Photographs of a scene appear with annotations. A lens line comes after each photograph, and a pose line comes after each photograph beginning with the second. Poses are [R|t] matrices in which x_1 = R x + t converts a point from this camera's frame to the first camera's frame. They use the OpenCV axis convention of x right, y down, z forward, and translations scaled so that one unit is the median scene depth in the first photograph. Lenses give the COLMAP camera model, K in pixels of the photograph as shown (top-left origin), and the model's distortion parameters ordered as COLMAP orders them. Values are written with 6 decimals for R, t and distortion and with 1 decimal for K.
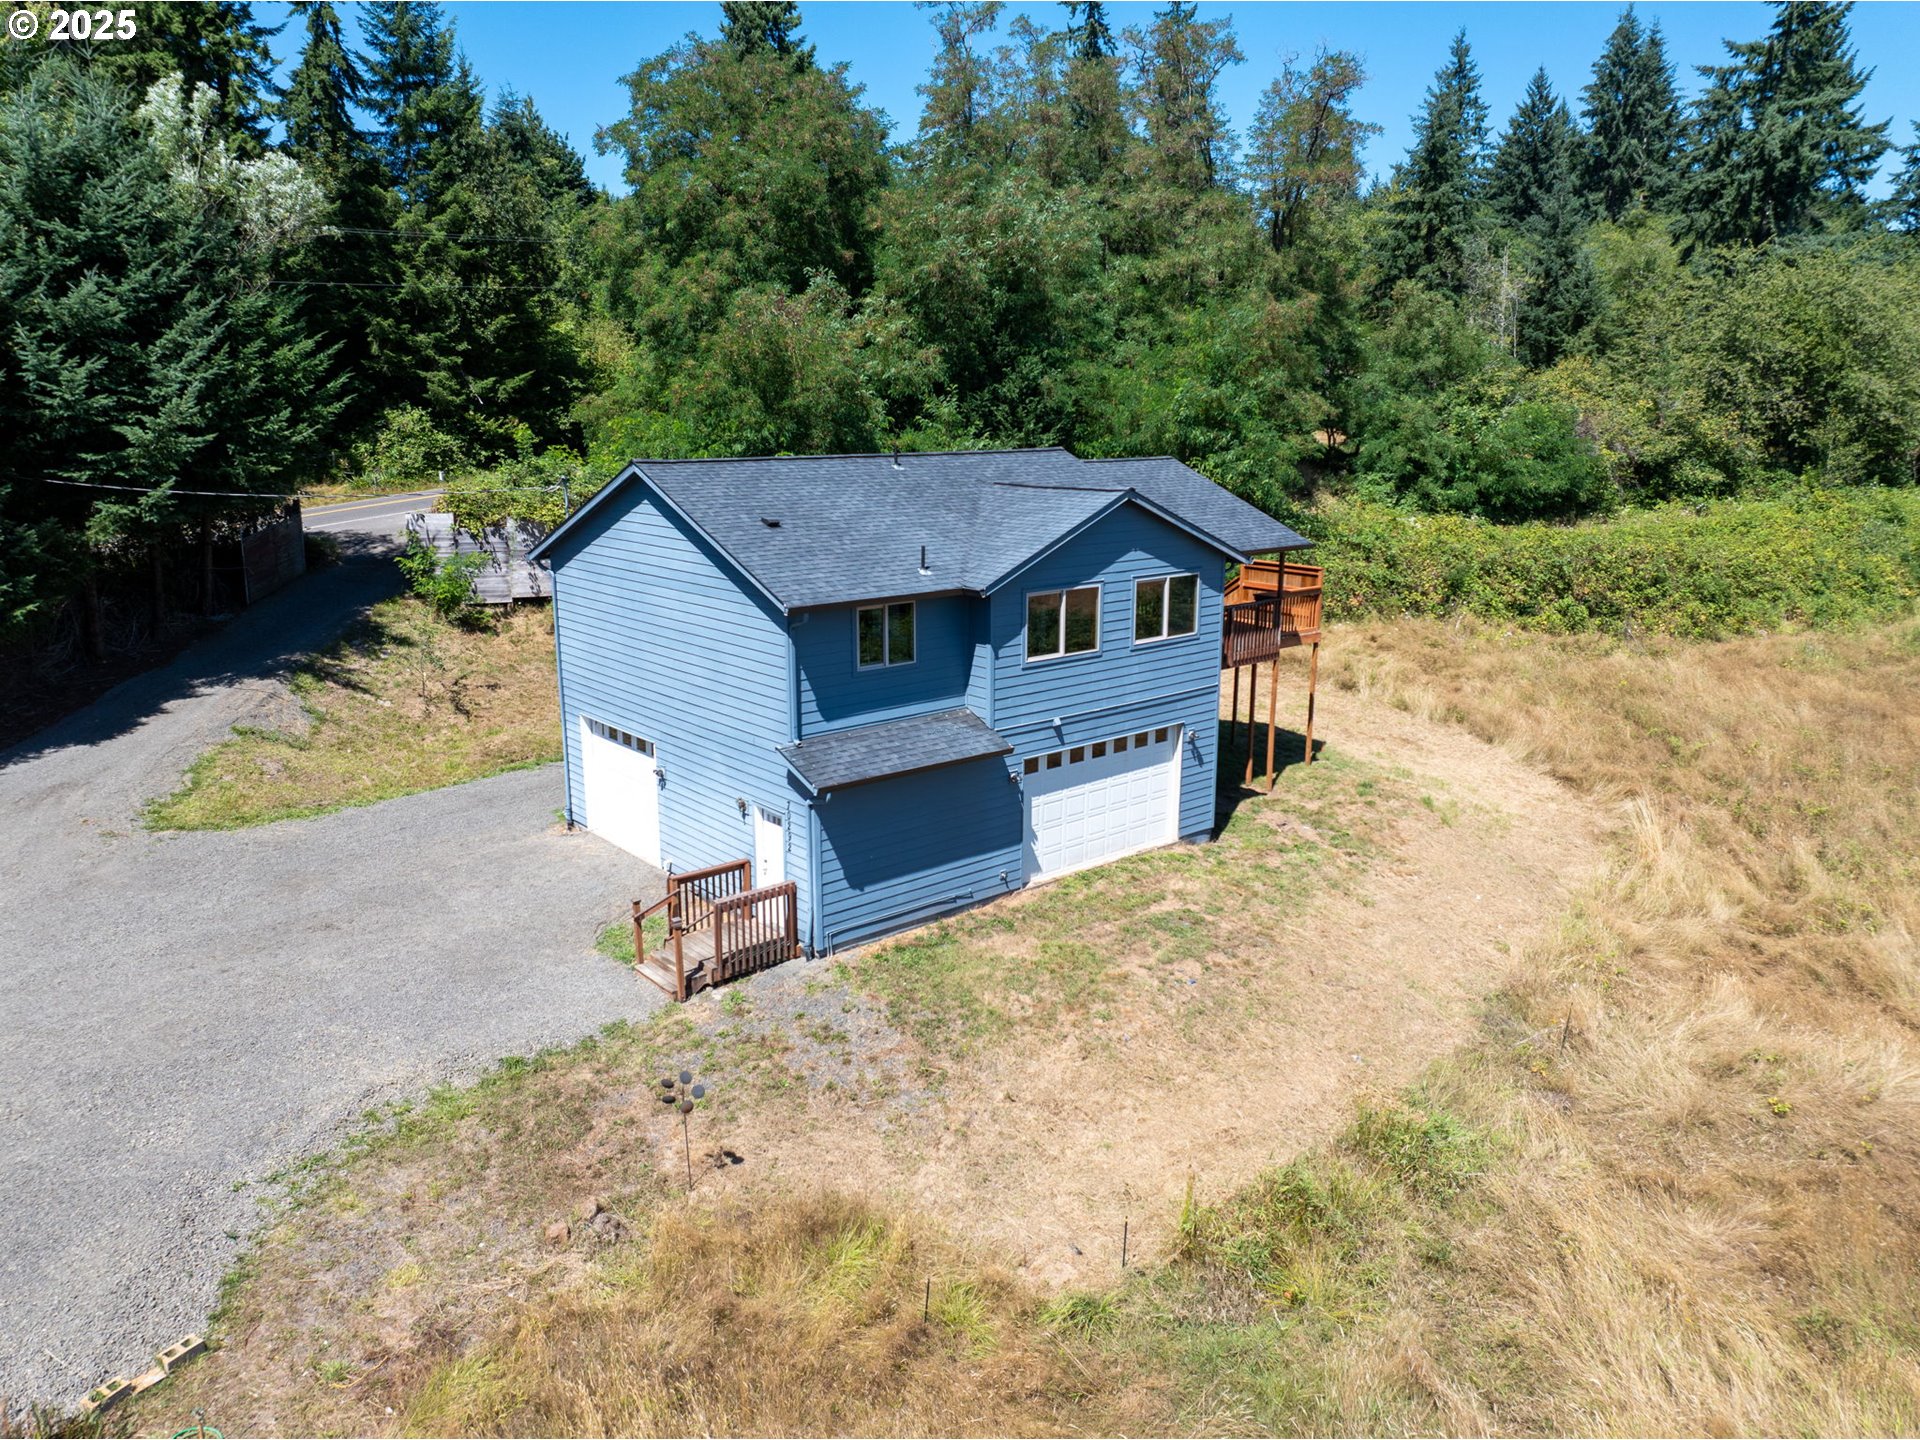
lens RADIAL K [[1355.6, 0, 959.6], [0, 1355.6, 723.2], [0, 0, 1]] dist [-0.005648, -0.003446]
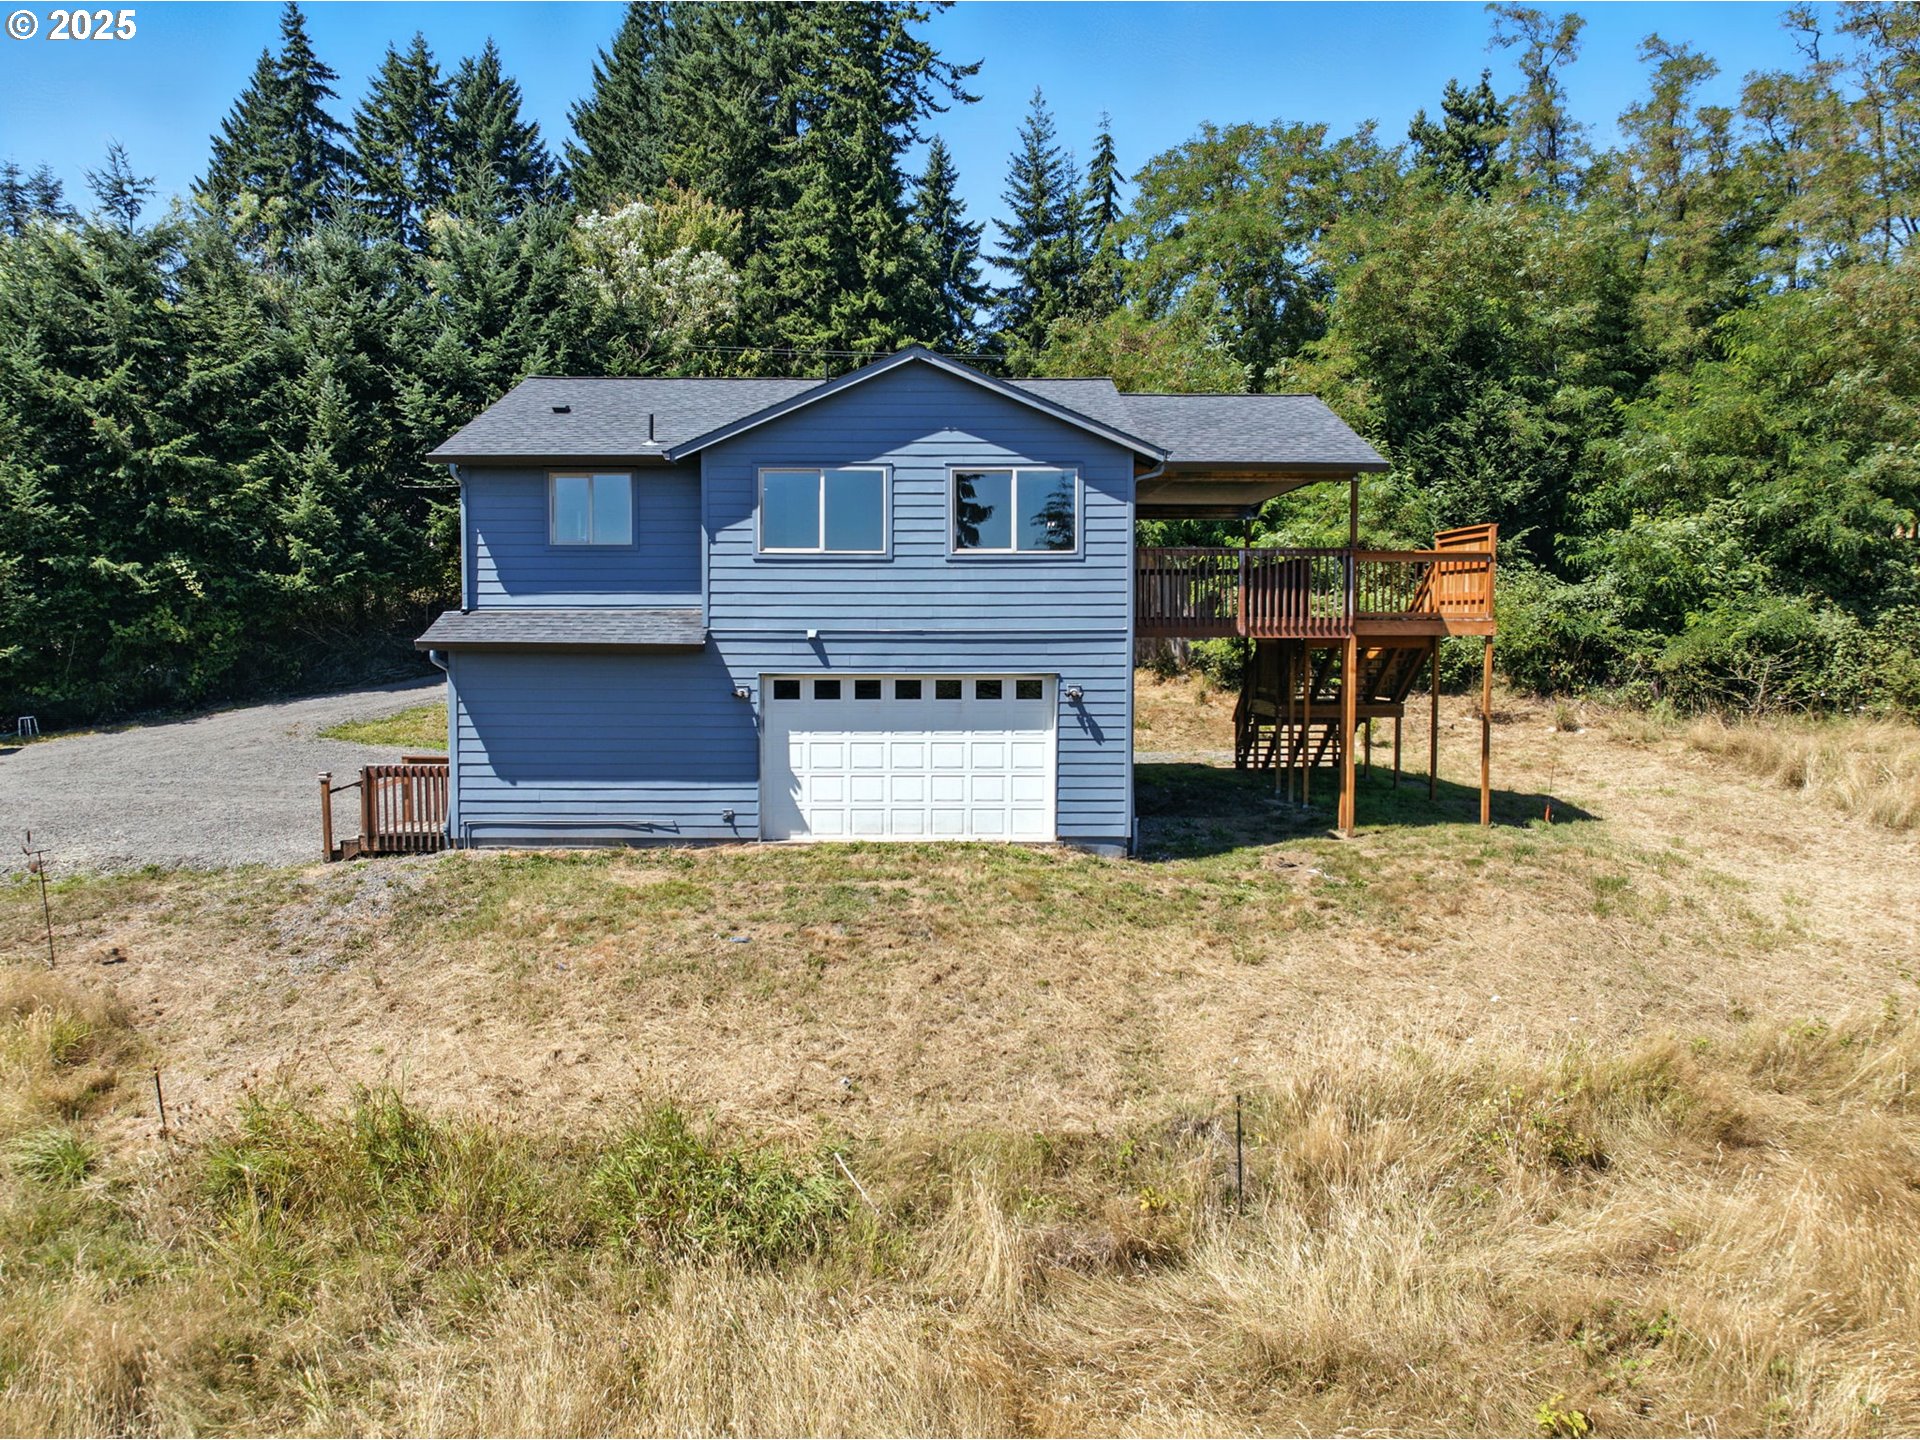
lens RADIAL K [[1374.3, 0, 961.7], [0, 1374.3, 715.0], [0, 0, 1]] dist [-0.028405, -0.001156]
pose [[0.770731, 0.037195, -0.636074, 0.645094], [-0.148914, 0.981162, -0.123065, 0.129959], [0.619514, 0.189570, 0.761751, 0.436670]]
